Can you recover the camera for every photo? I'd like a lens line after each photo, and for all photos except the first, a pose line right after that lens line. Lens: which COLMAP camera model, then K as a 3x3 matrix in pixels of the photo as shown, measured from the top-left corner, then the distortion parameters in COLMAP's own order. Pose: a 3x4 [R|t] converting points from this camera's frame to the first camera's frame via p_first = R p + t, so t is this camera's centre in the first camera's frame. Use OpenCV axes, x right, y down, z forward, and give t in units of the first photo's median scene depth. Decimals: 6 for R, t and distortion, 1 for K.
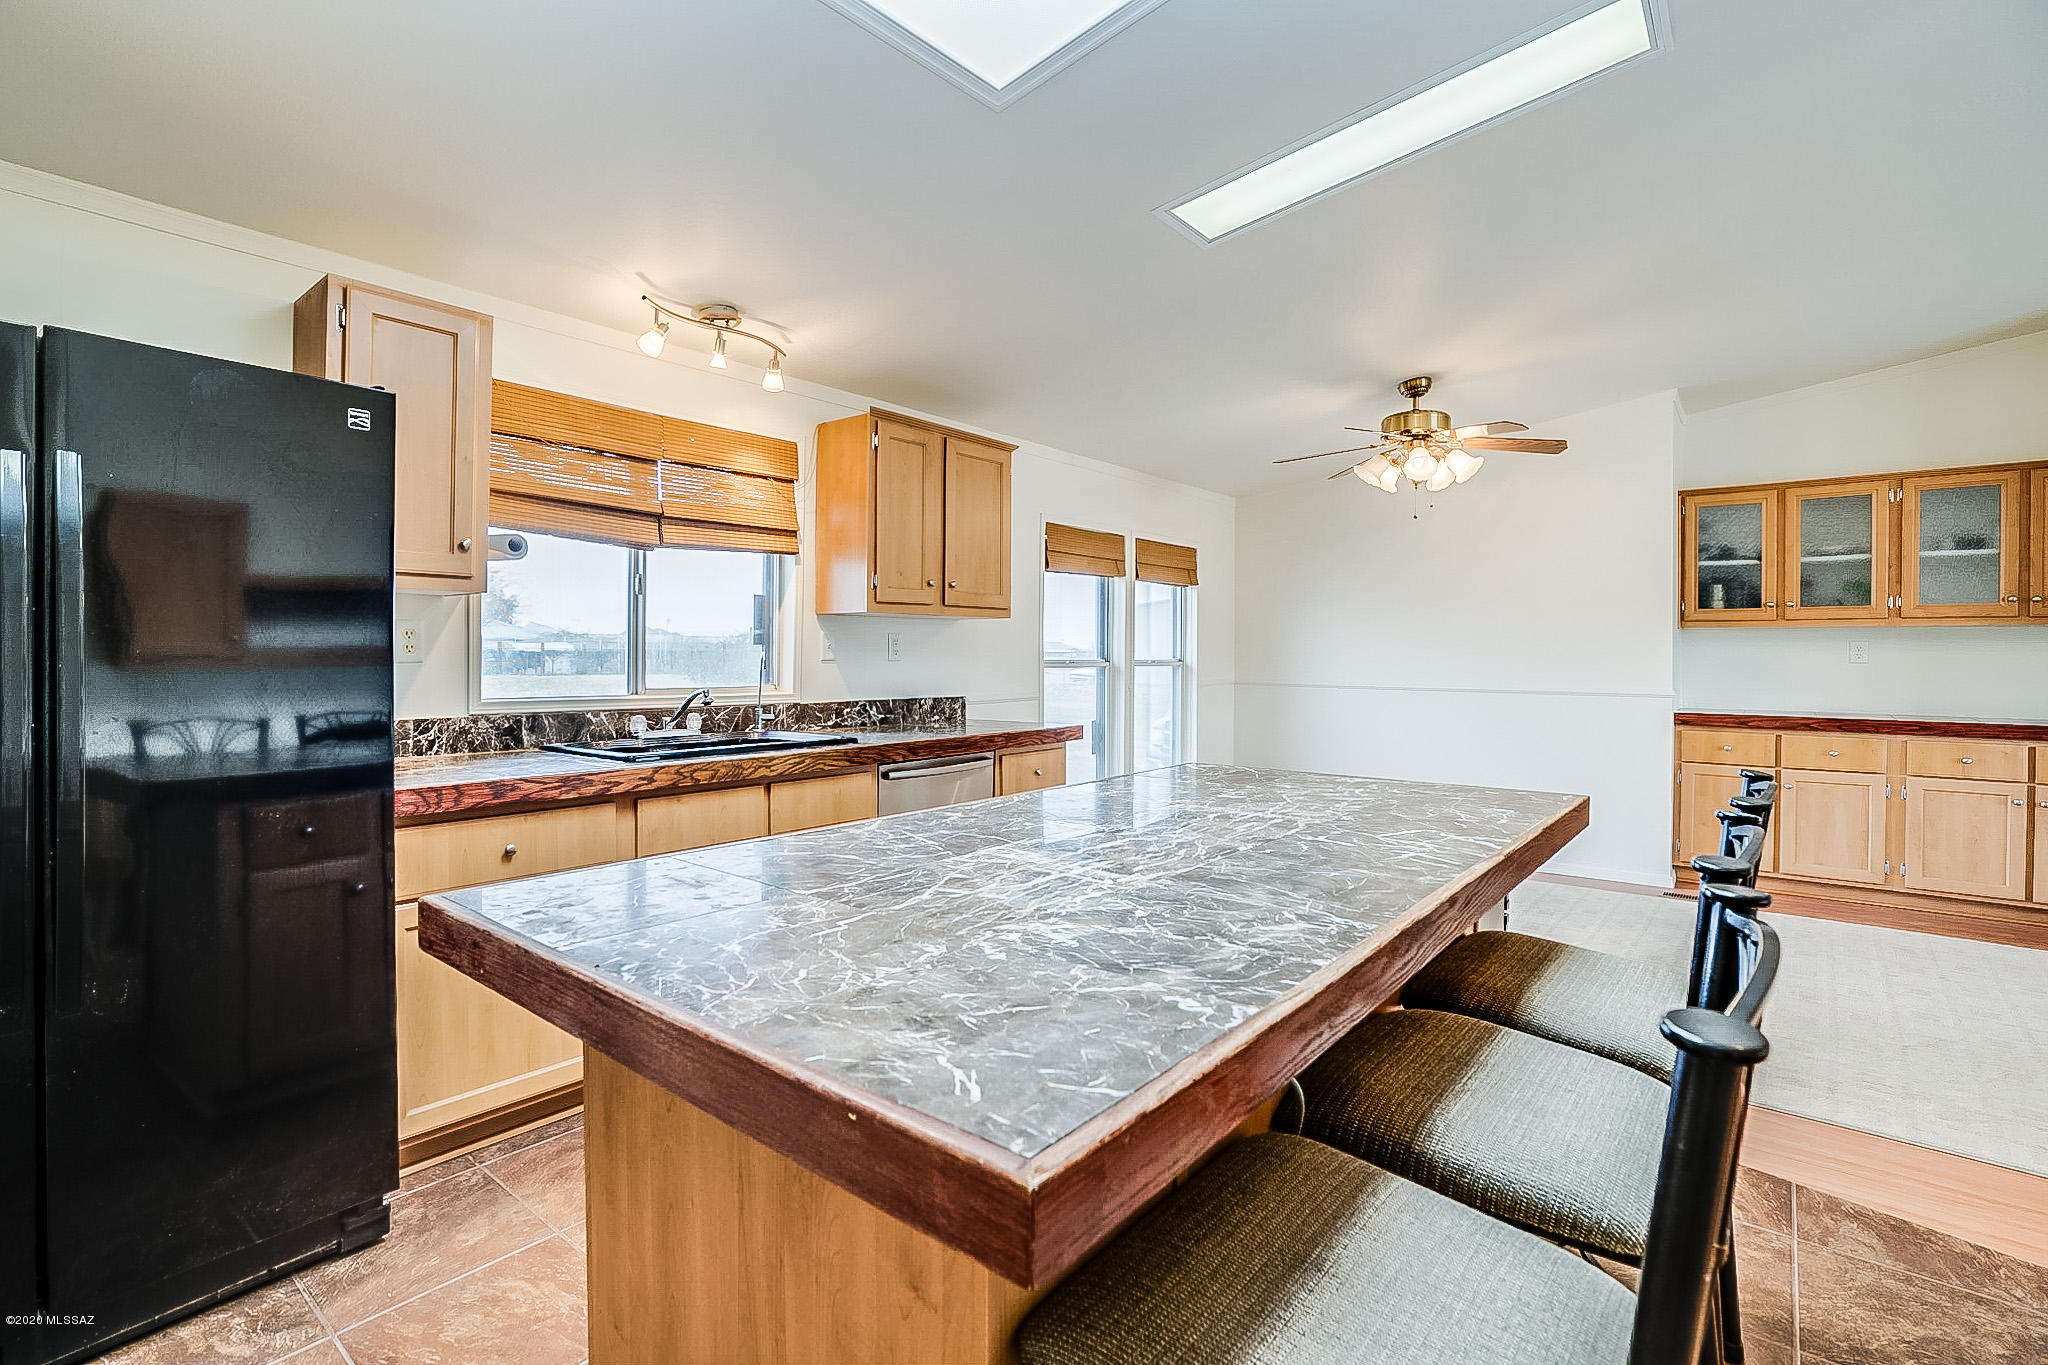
lens RADIAL K [[956.6, 0, 1016.3], [0, 956.6, 664.8], [0, 0, 1]] dist [-0.034428, 0.001016]
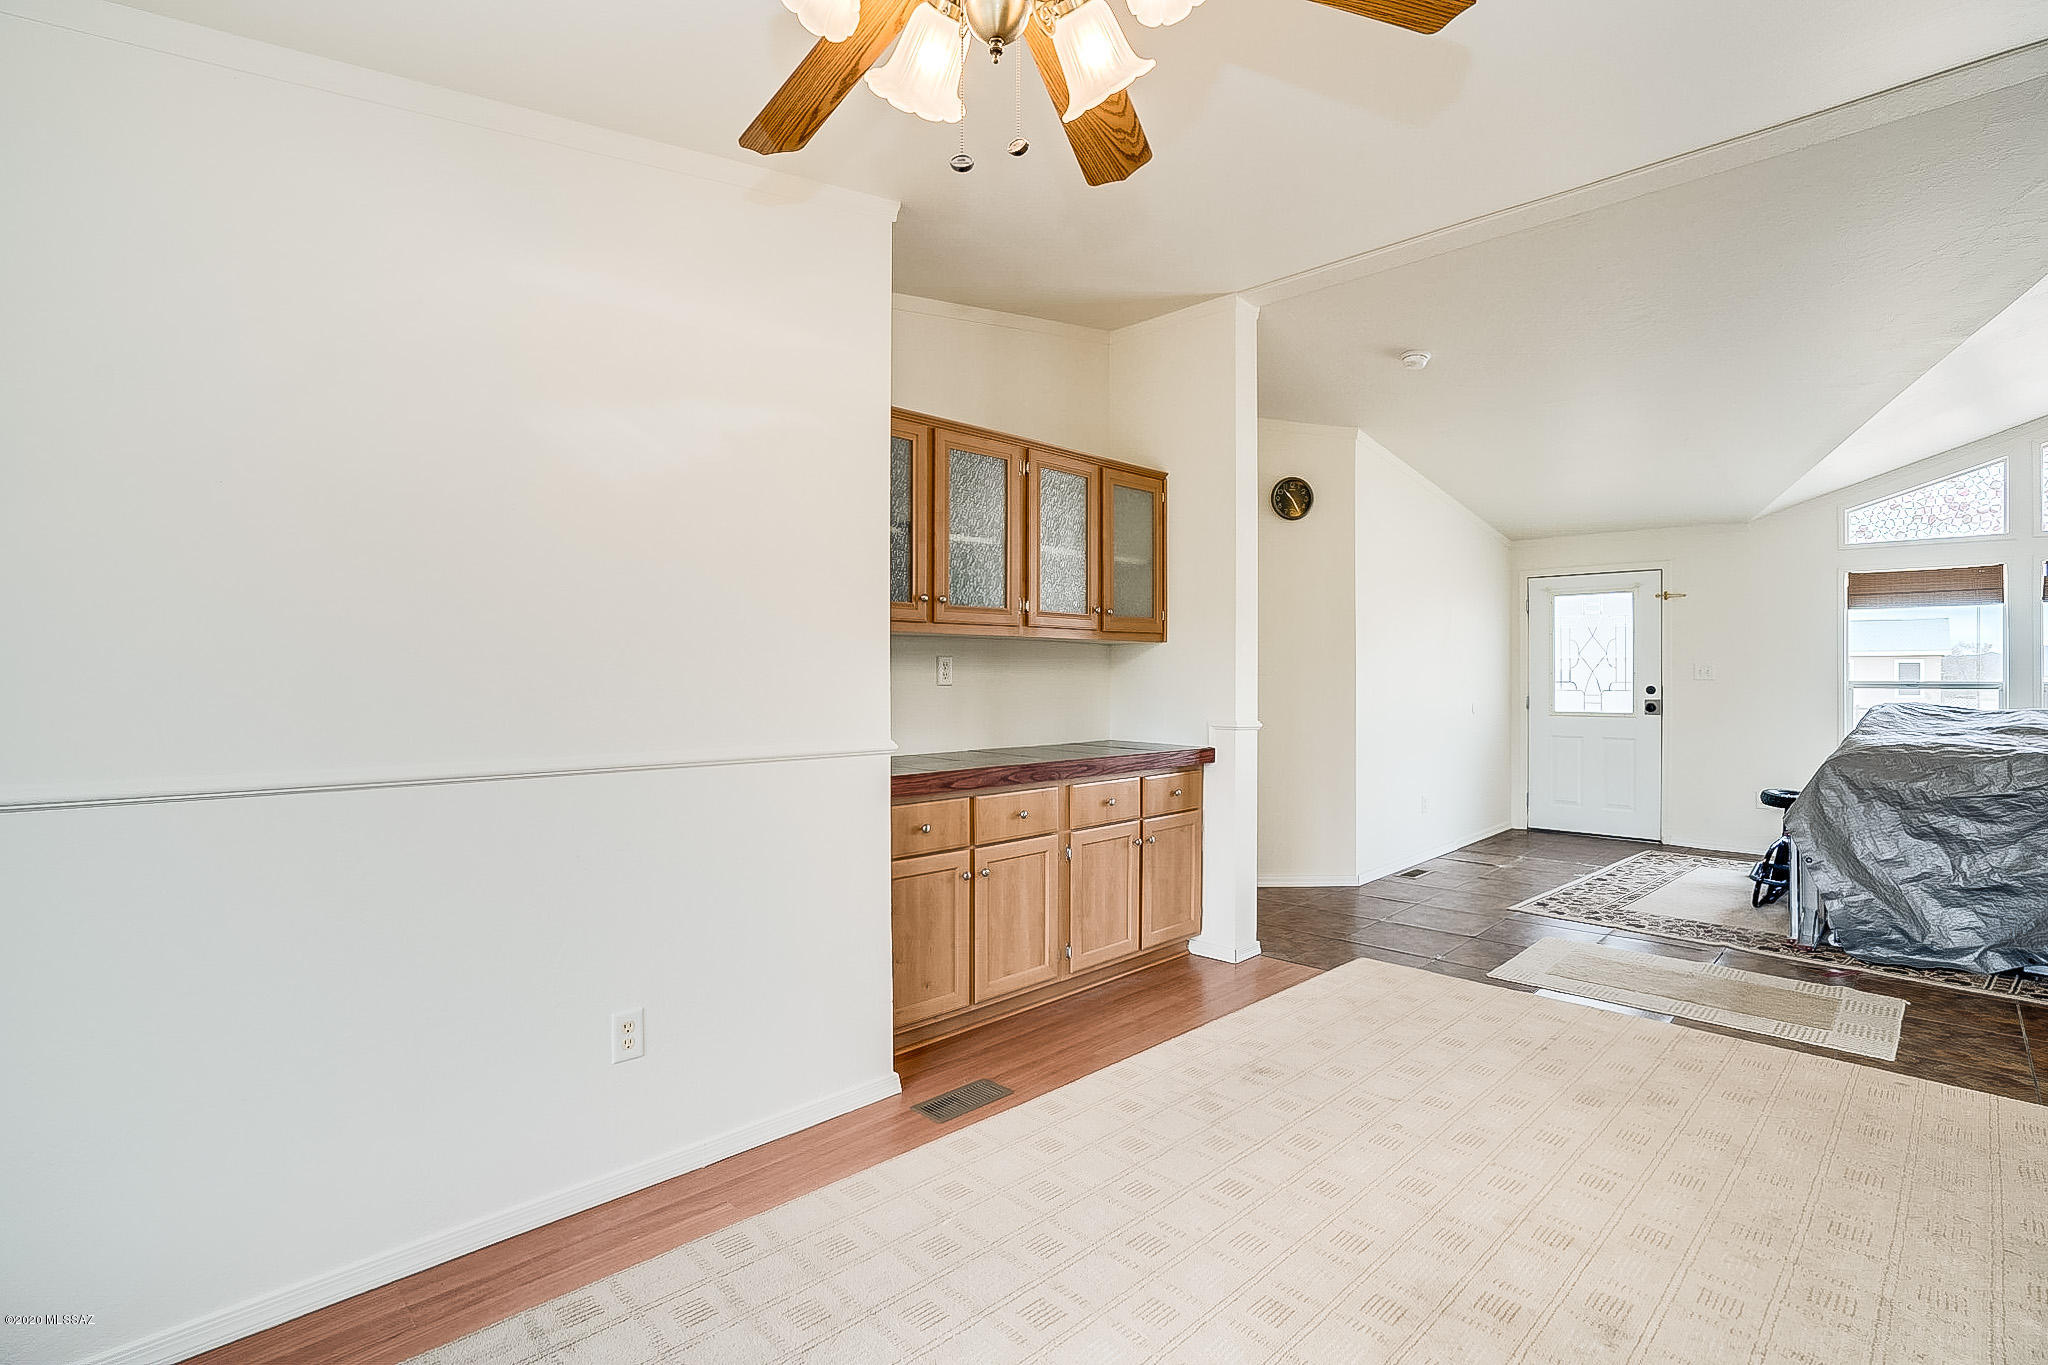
lens RADIAL K [[956.6, 0, 1020.3], [0, 956.6, 697.1], [0, 0, 1]] dist [-0.034428, 0.001016]
pose [[0.113798, -0.026133, 0.993160, 0.148754], [0.010571, 0.999629, 0.025092, -0.011037], [-0.993448, 0.007643, 0.114032, 0.859856]]
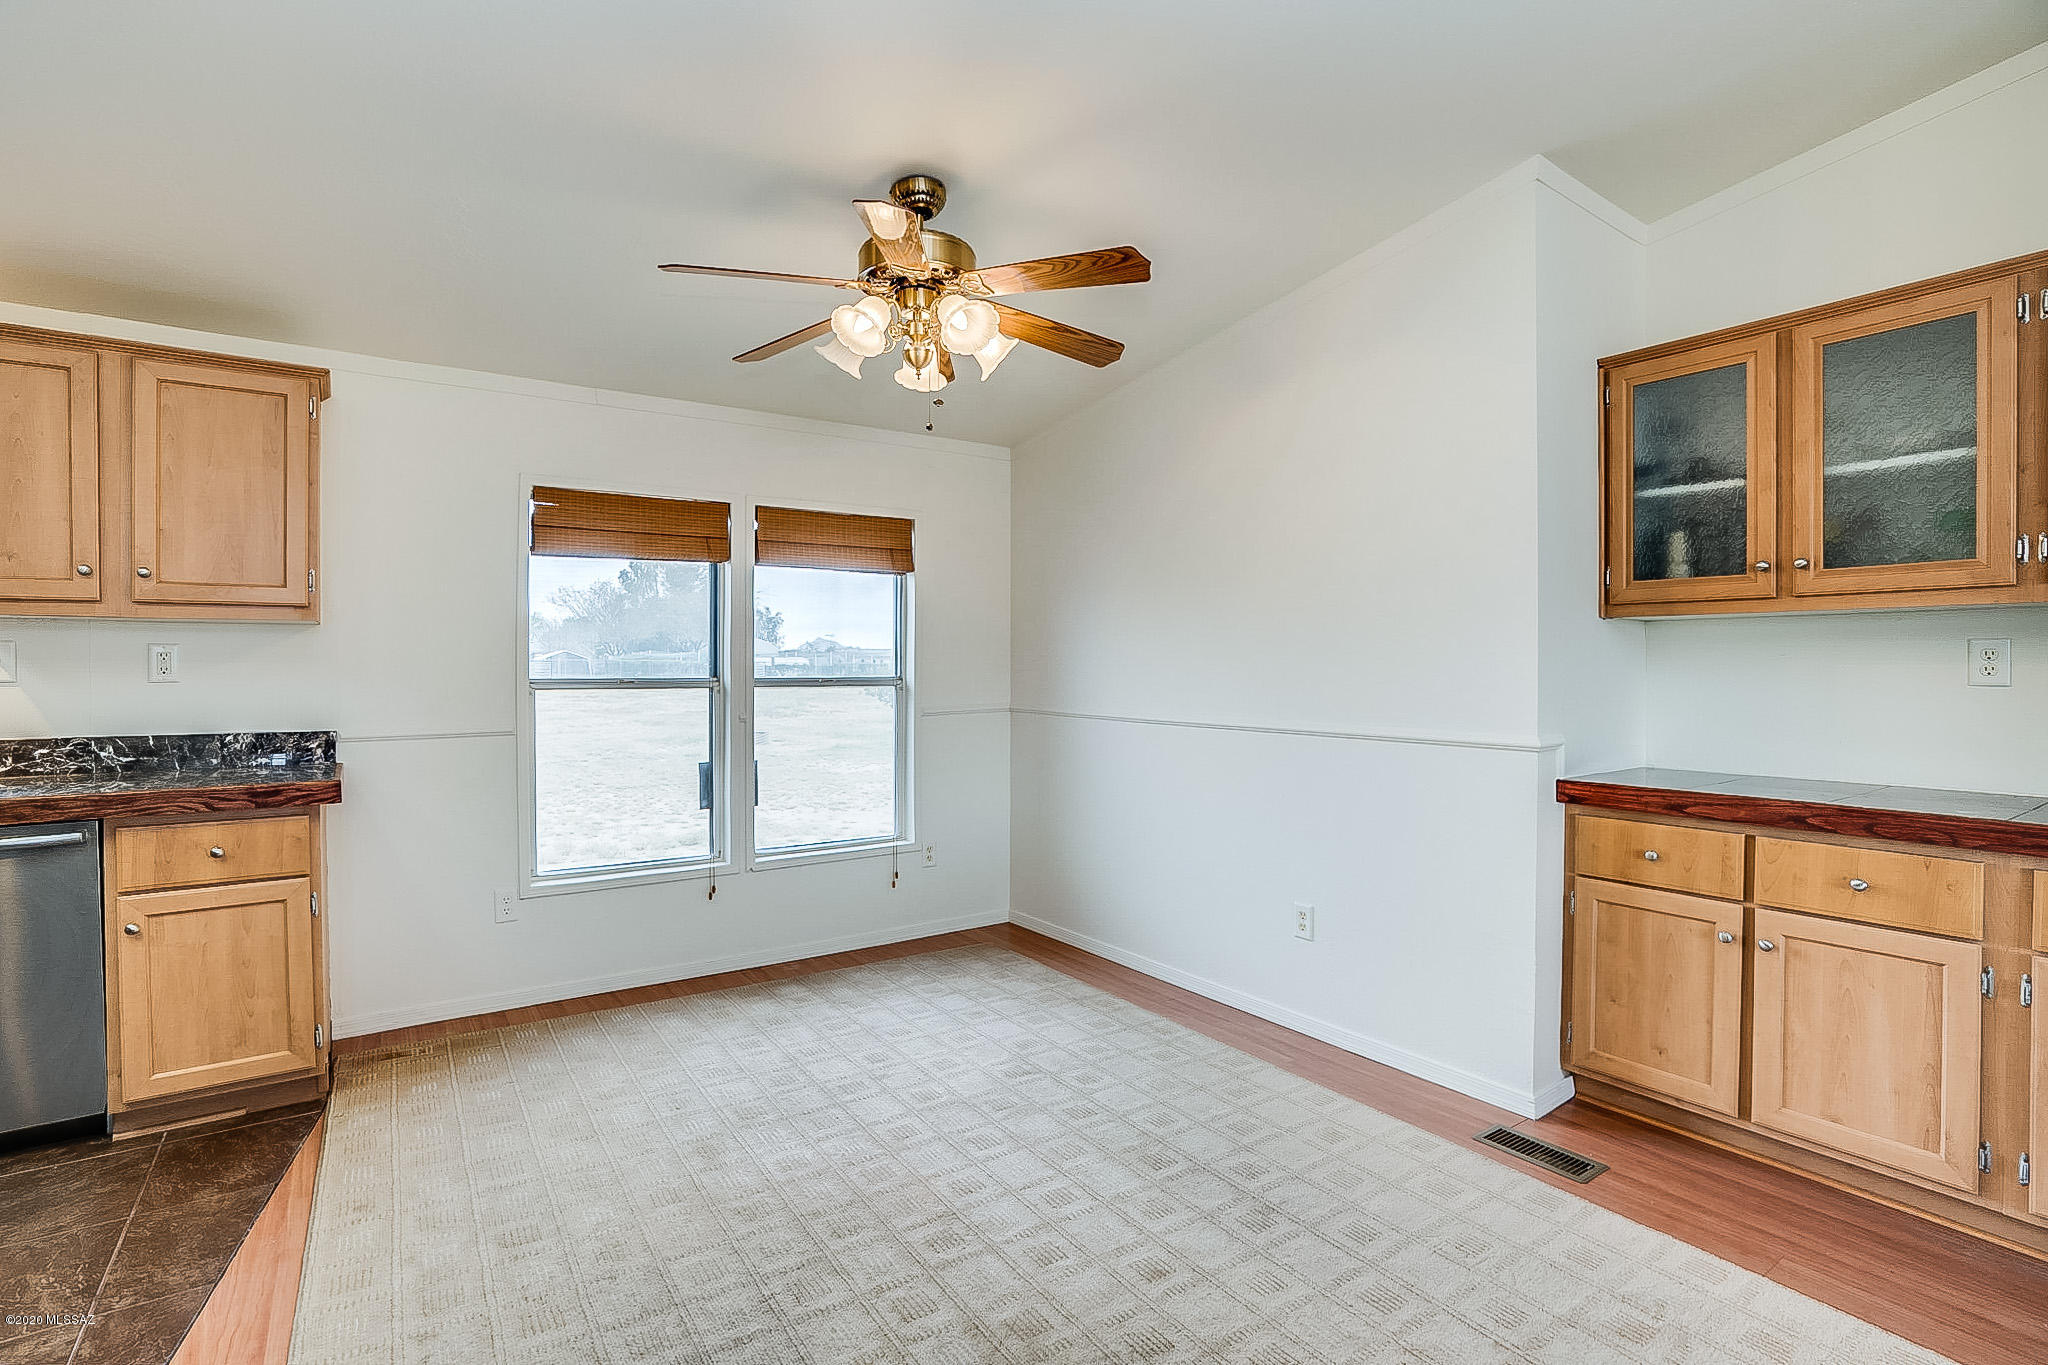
lens RADIAL K [[956.6, 0, 1032.0], [0, 956.6, 675.8], [0, 0, 1]] dist [-0.034428, 0.001016]
pose [[0.961967, -0.000823, -0.273163, 0.572652], [0.000305, 0.999998, -0.001940, -0.005975], [0.273164, 0.001783, 0.961966, 0.422885]]
